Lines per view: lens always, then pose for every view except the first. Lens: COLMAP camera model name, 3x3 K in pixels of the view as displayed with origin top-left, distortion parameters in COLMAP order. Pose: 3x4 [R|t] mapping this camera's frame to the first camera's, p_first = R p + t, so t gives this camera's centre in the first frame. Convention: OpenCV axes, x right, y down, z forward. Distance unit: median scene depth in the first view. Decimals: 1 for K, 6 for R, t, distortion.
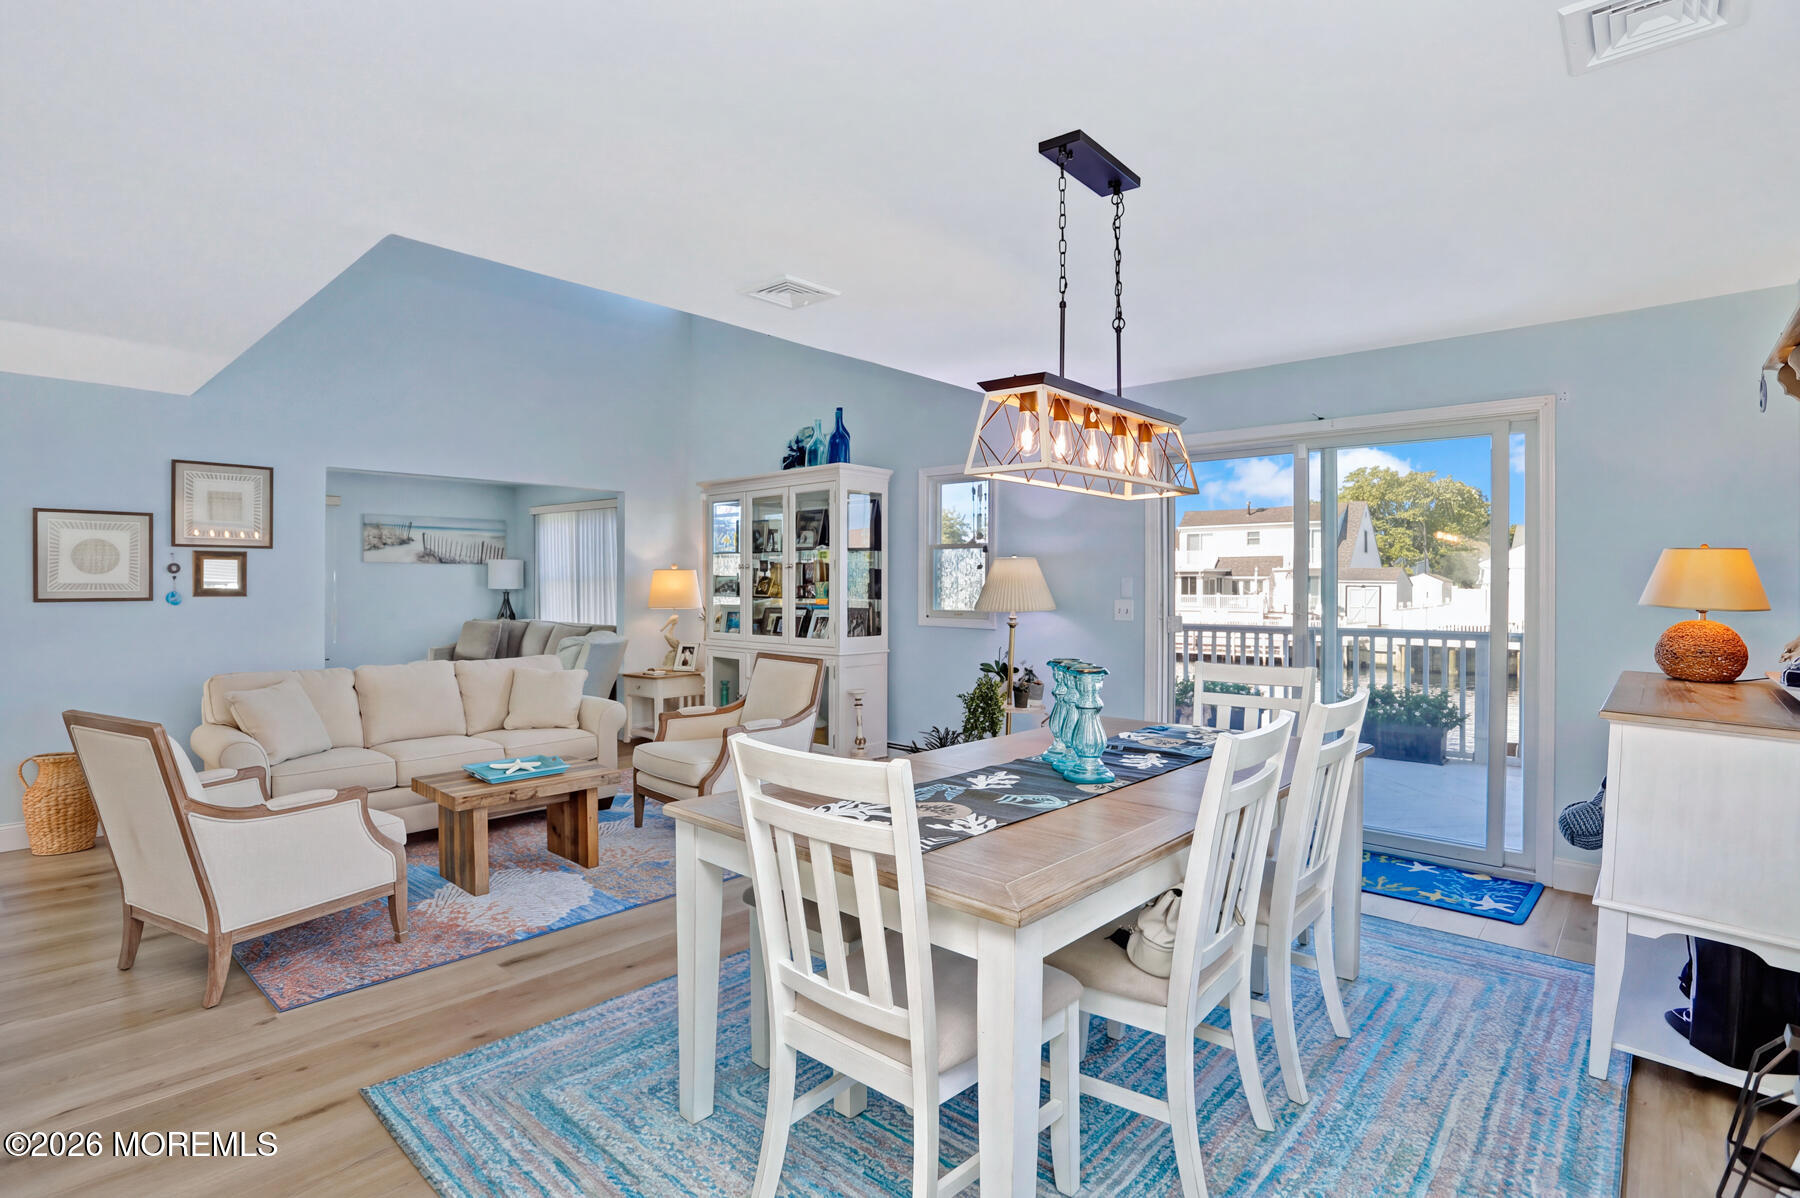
lens RADIAL K [[883.8, 0, 873.9], [0, 883.8, 591.8], [0, 0, 1]] dist [-0.058141, 0.019353]
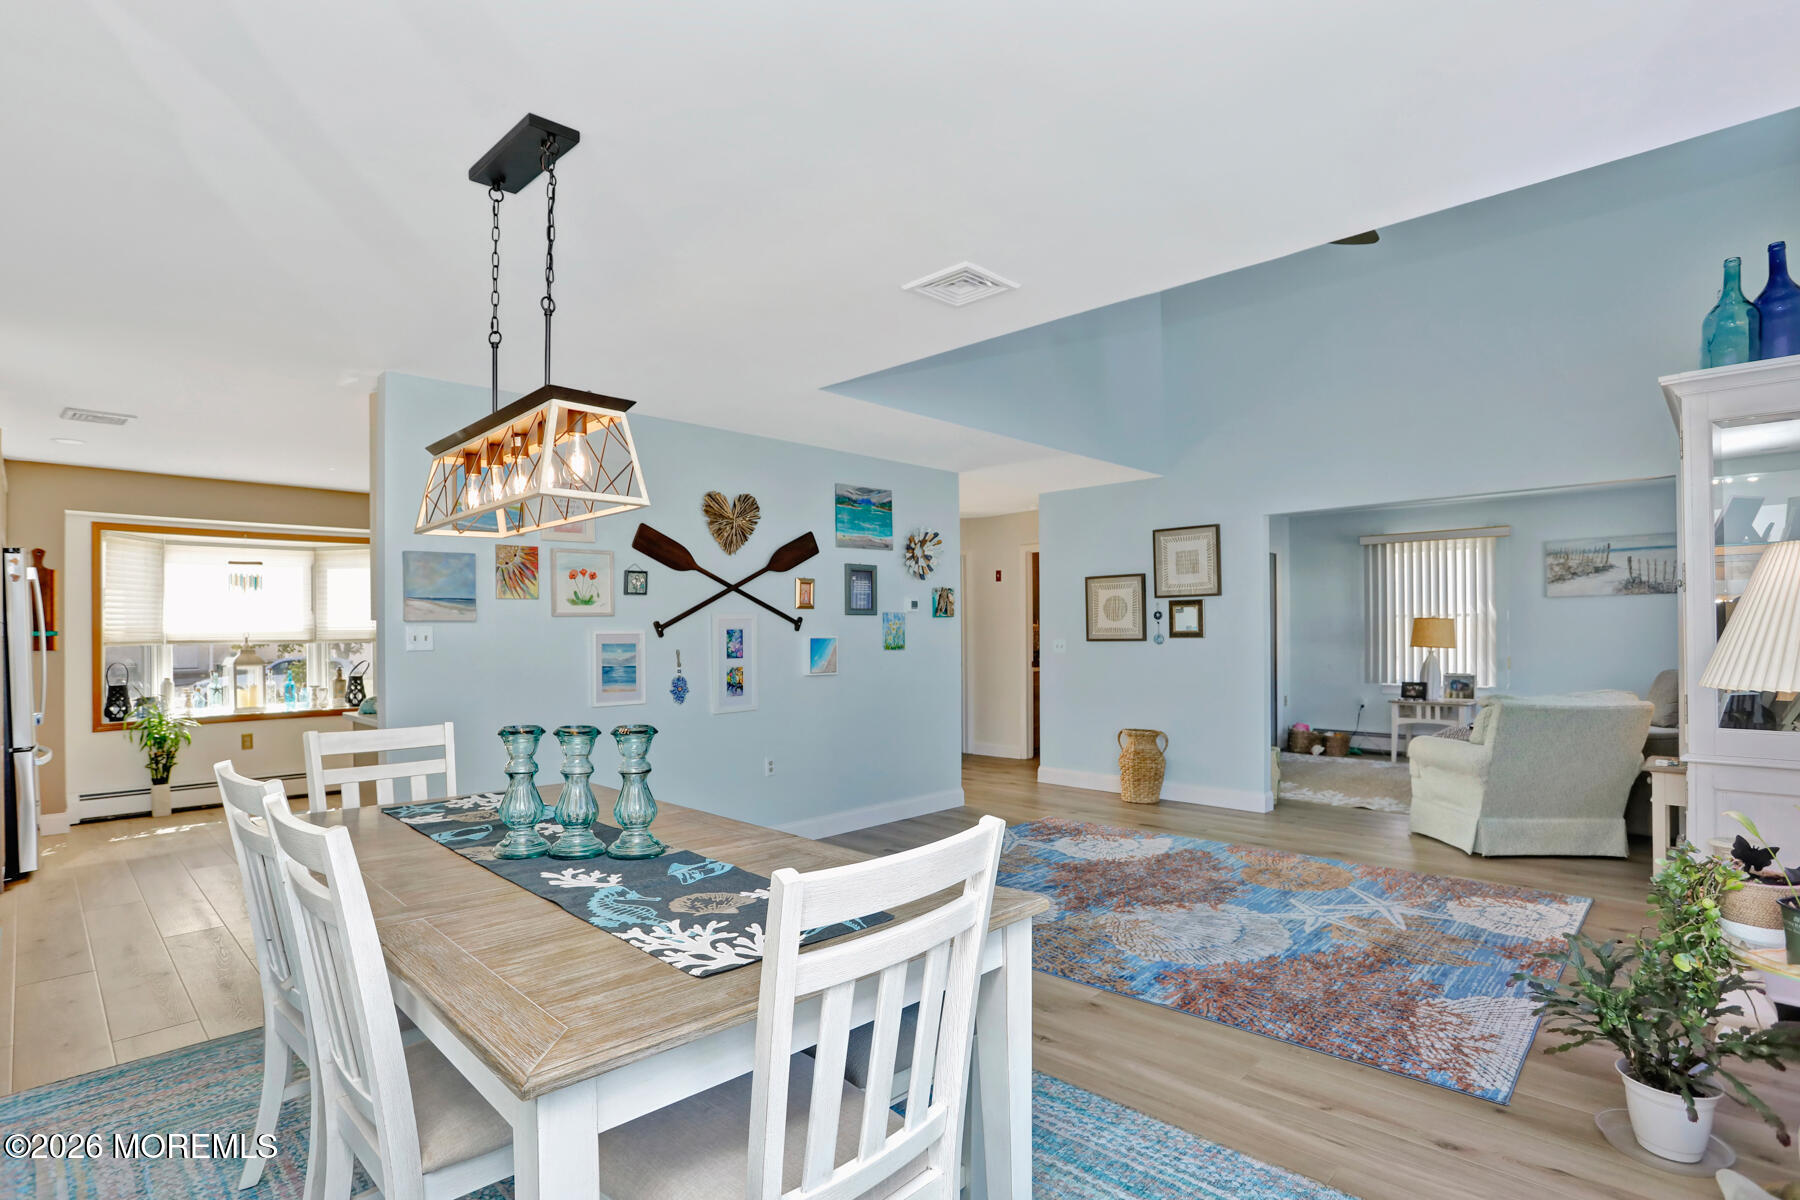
lens RADIAL K [[883.8, 0, 886.6], [0, 883.8, 627.8], [0, 0, 1]] dist [-0.058141, 0.019353]
pose [[-0.020443, -0.005616, -0.999775, 0.494406], [0.005635, 0.999968, -0.005732, -0.003444], [0.999775, -0.005750, -0.020410, 0.616212]]
